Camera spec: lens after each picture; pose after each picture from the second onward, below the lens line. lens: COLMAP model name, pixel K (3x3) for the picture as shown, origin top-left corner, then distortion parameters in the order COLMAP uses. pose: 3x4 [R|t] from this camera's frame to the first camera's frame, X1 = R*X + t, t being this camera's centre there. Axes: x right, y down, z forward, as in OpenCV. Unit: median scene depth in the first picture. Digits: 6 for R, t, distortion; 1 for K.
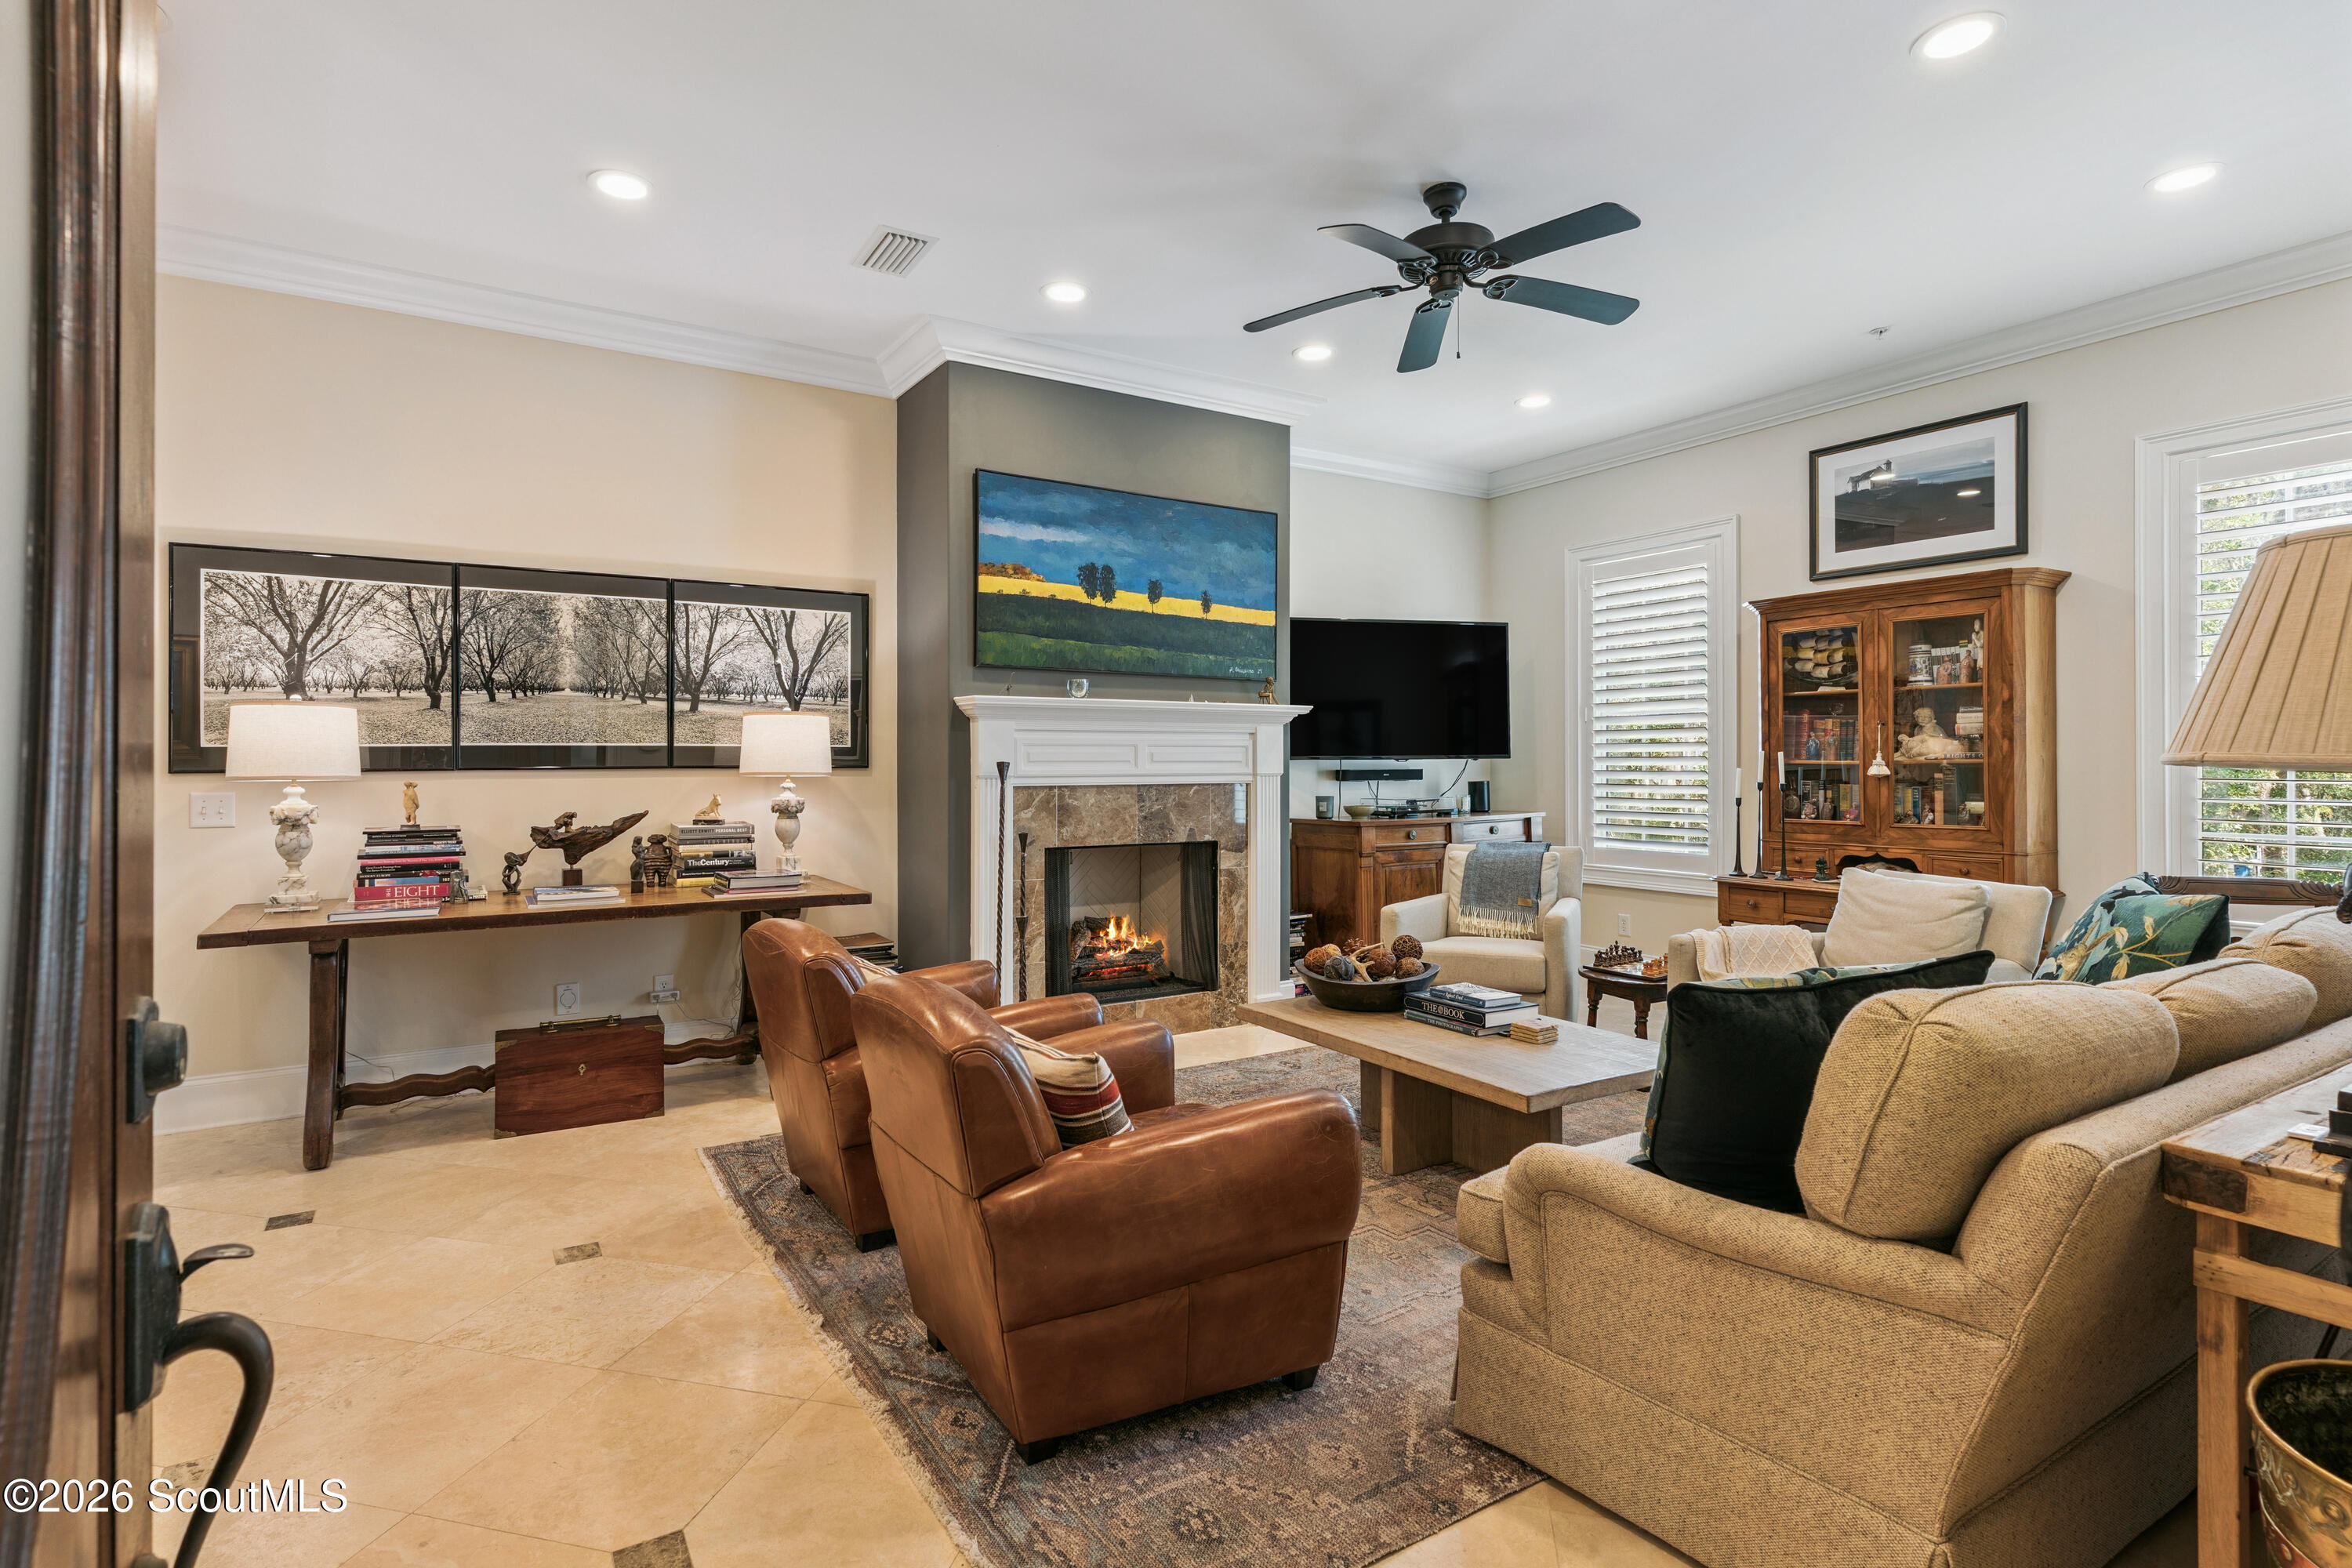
lens RADIAL K [[1113.2, 0, 1146.5], [0, 1113.2, 765.3], [0, 0, 1]] dist [-0.001311, 0.000581]
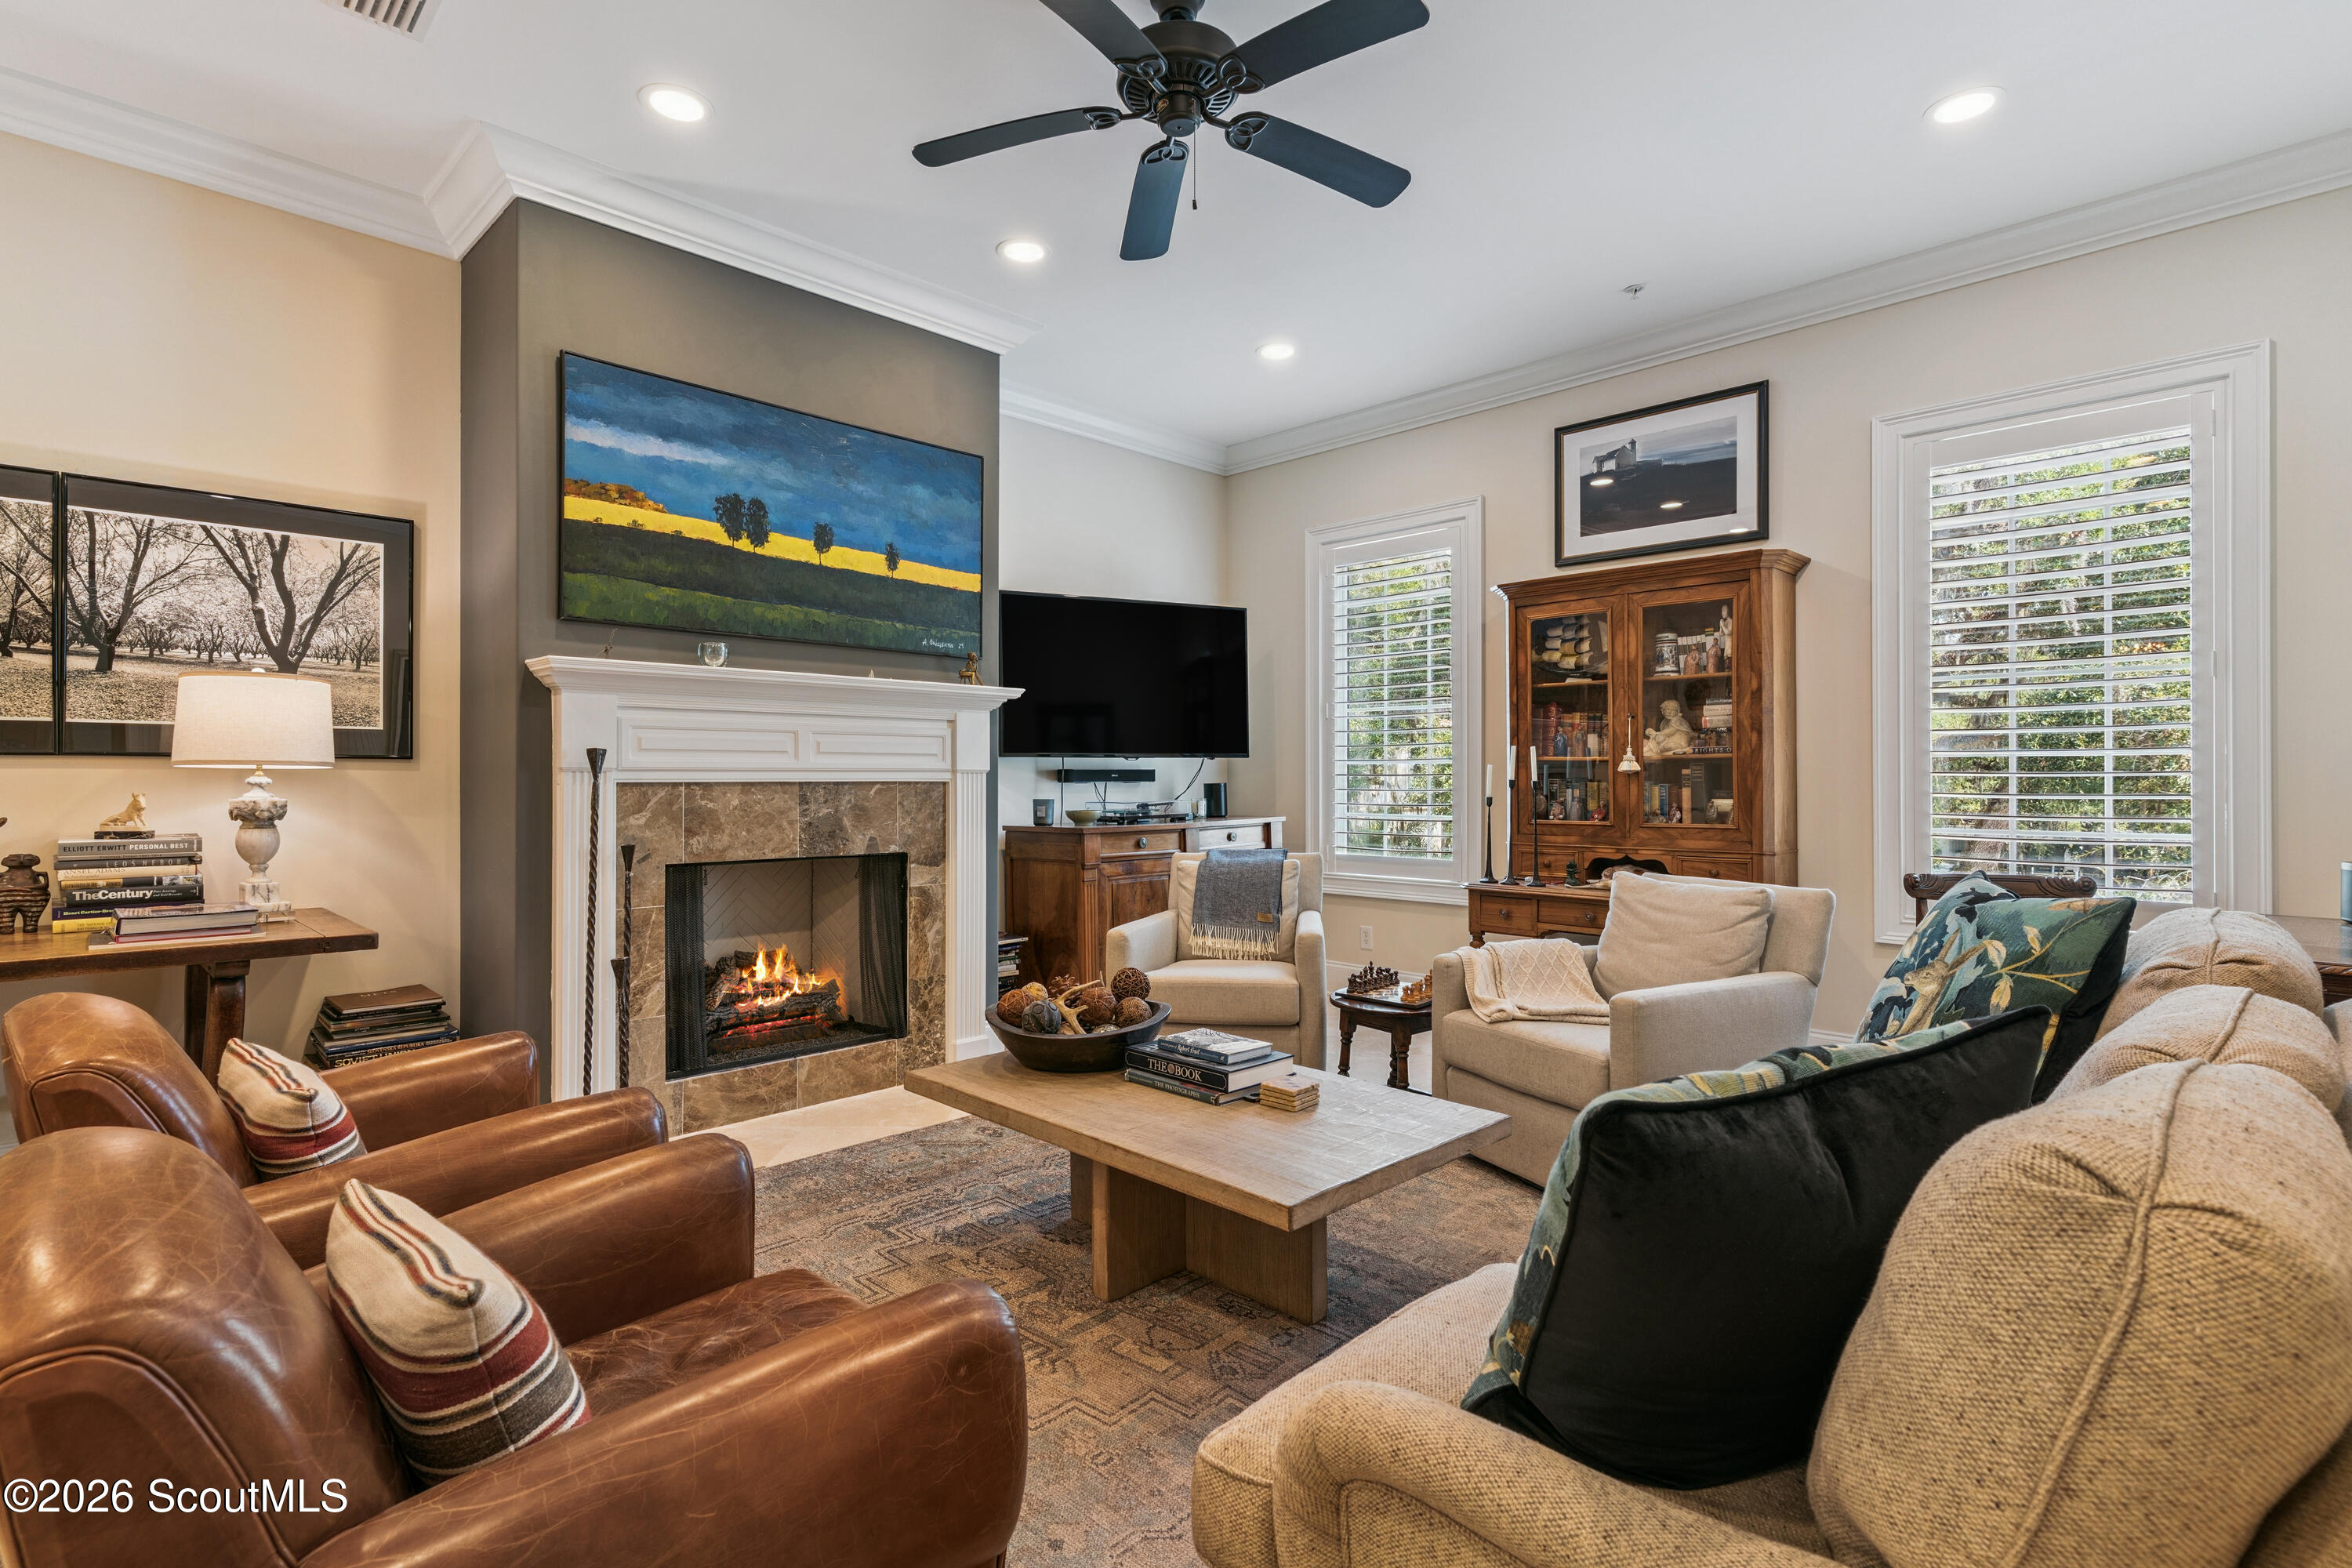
lens RADIAL K [[1113.2, 0, 1149.1], [0, 1113.2, 773.6], [0, 0, 1]] dist [-0.001311, 0.000581]
pose [[0.972847, 0.001964, 0.231442, 0.054020], [-0.000743, 0.999985, -0.005364, 0.016369], [-0.231449, 0.005047, 0.972834, 0.193792]]
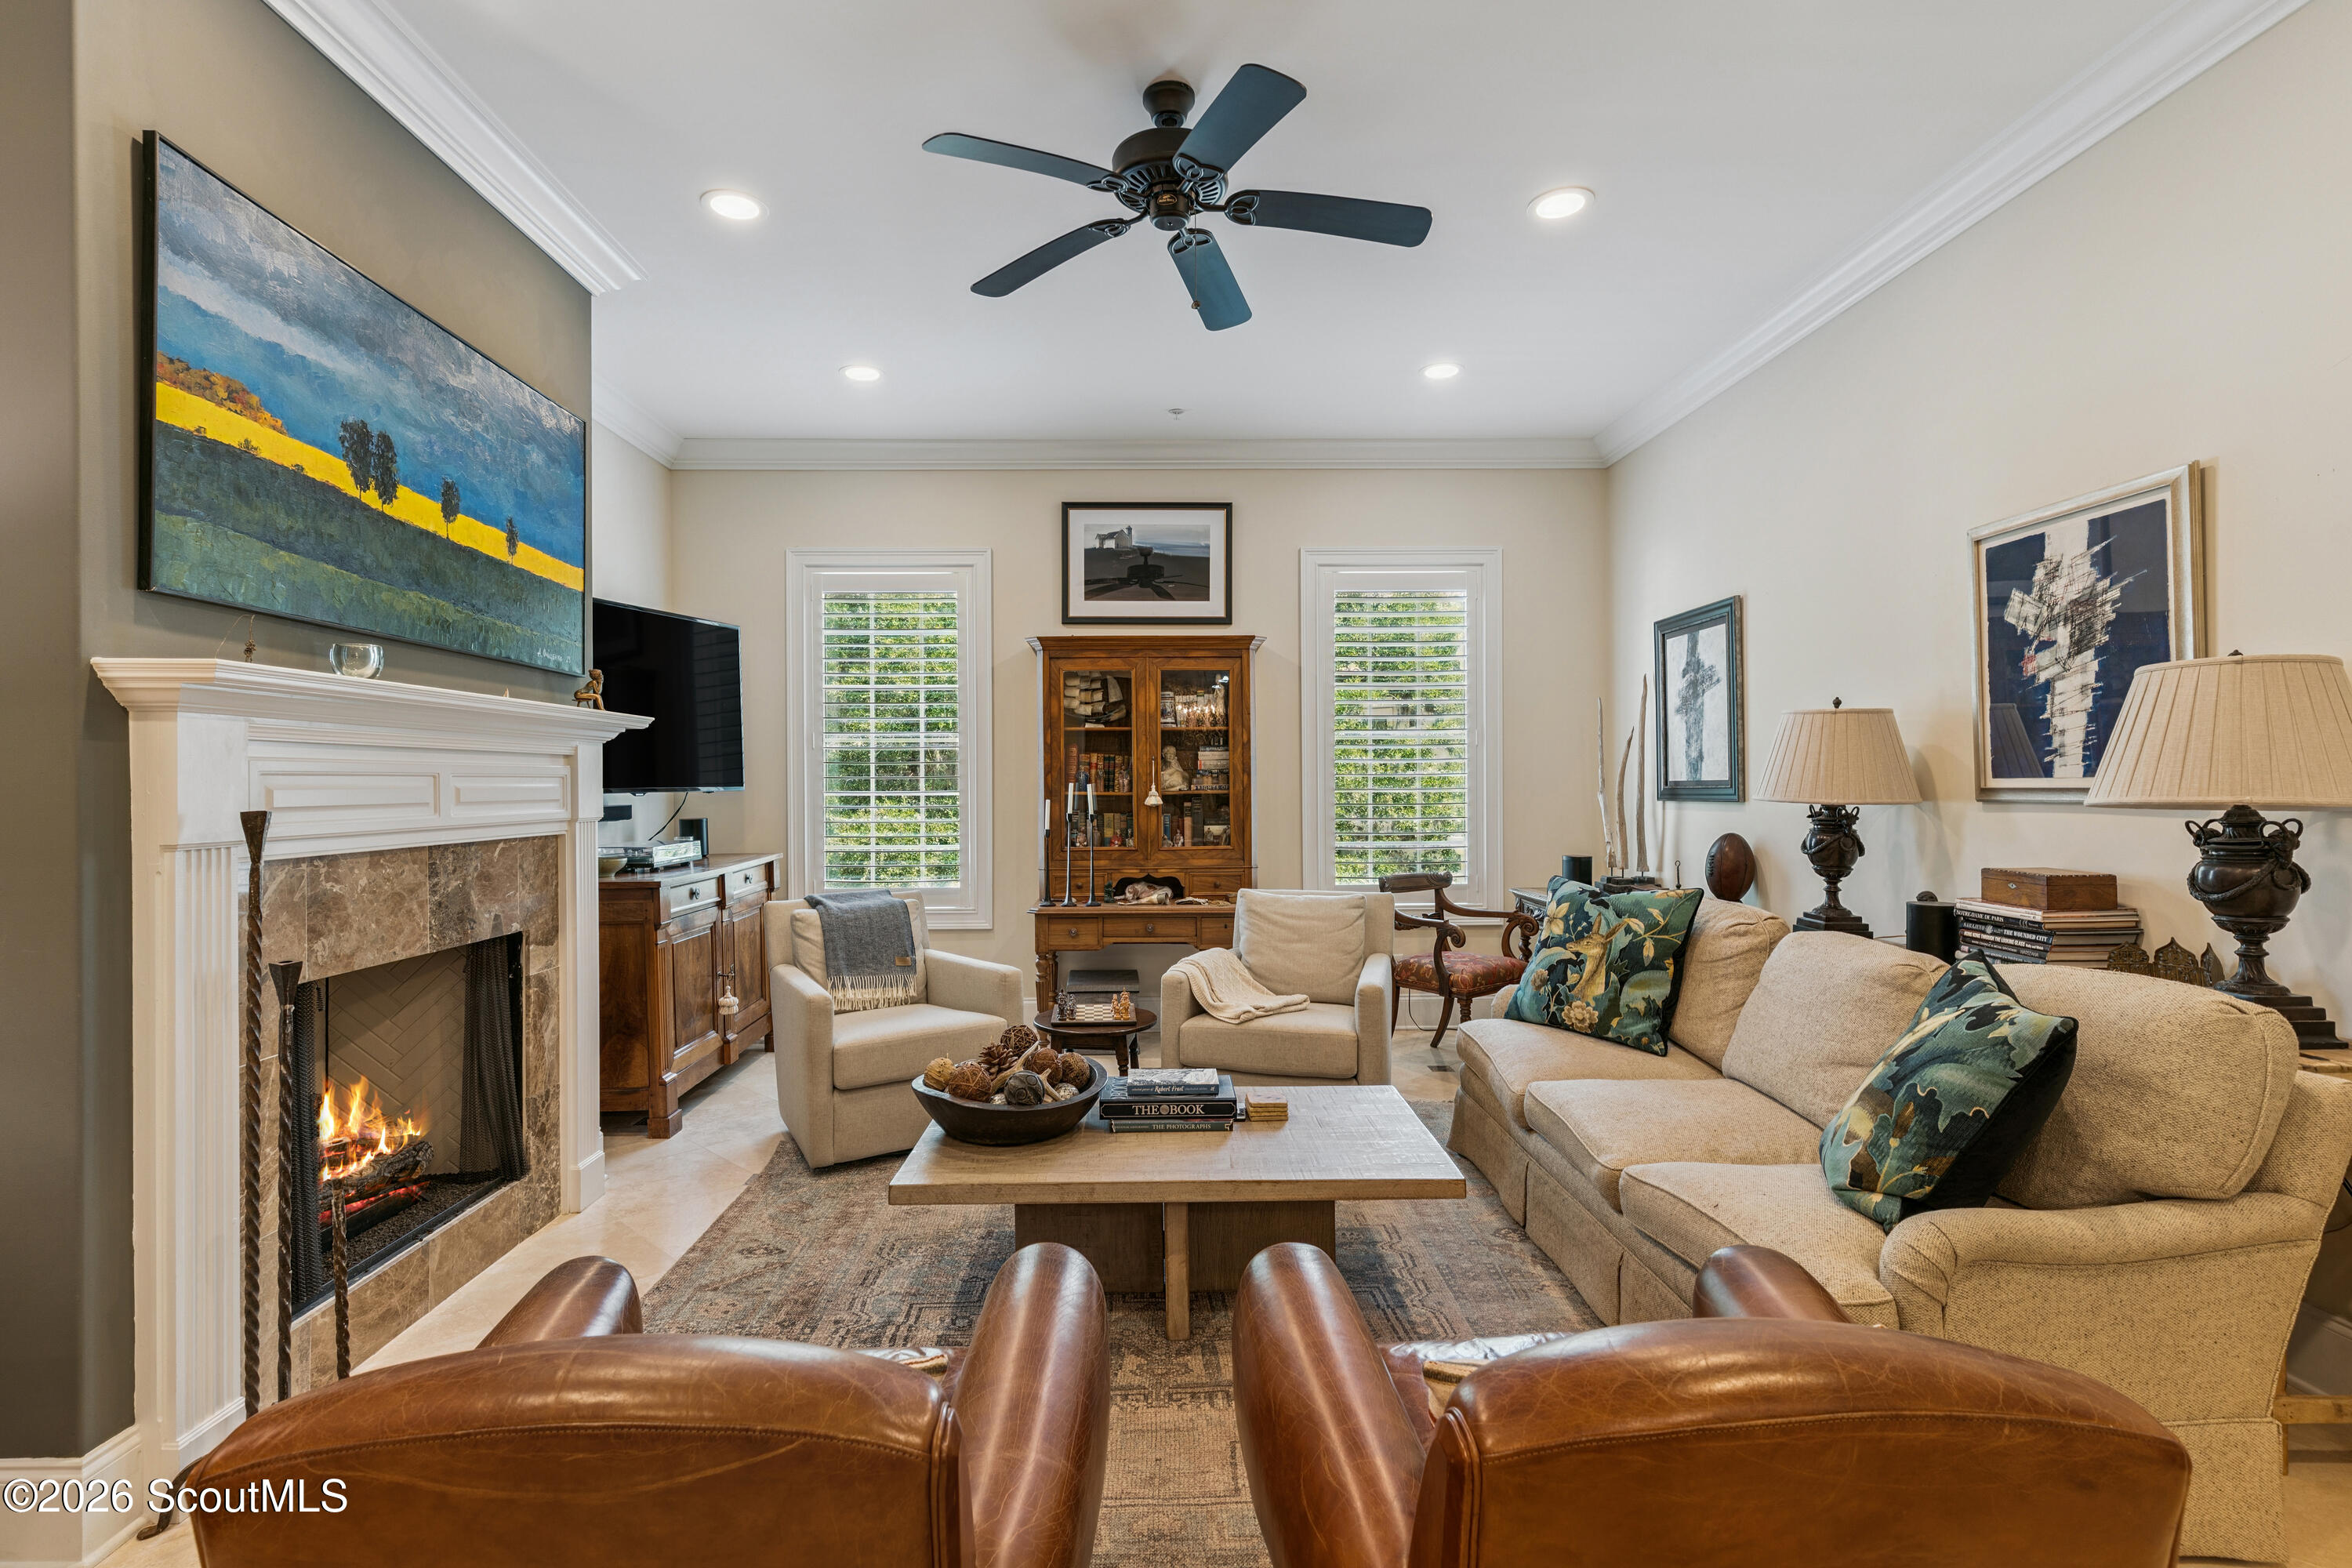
lens RADIAL K [[1113.2, 0, 1151.3], [0, 1113.2, 786.3], [0, 0, 1]] dist [-0.001311, 0.000581]
pose [[0.508119, -0.003490, 0.861280, -0.321428], [0.006666, 0.999978, 0.000119, -0.010508], [-0.861261, 0.005681, 0.508131, 0.443555]]
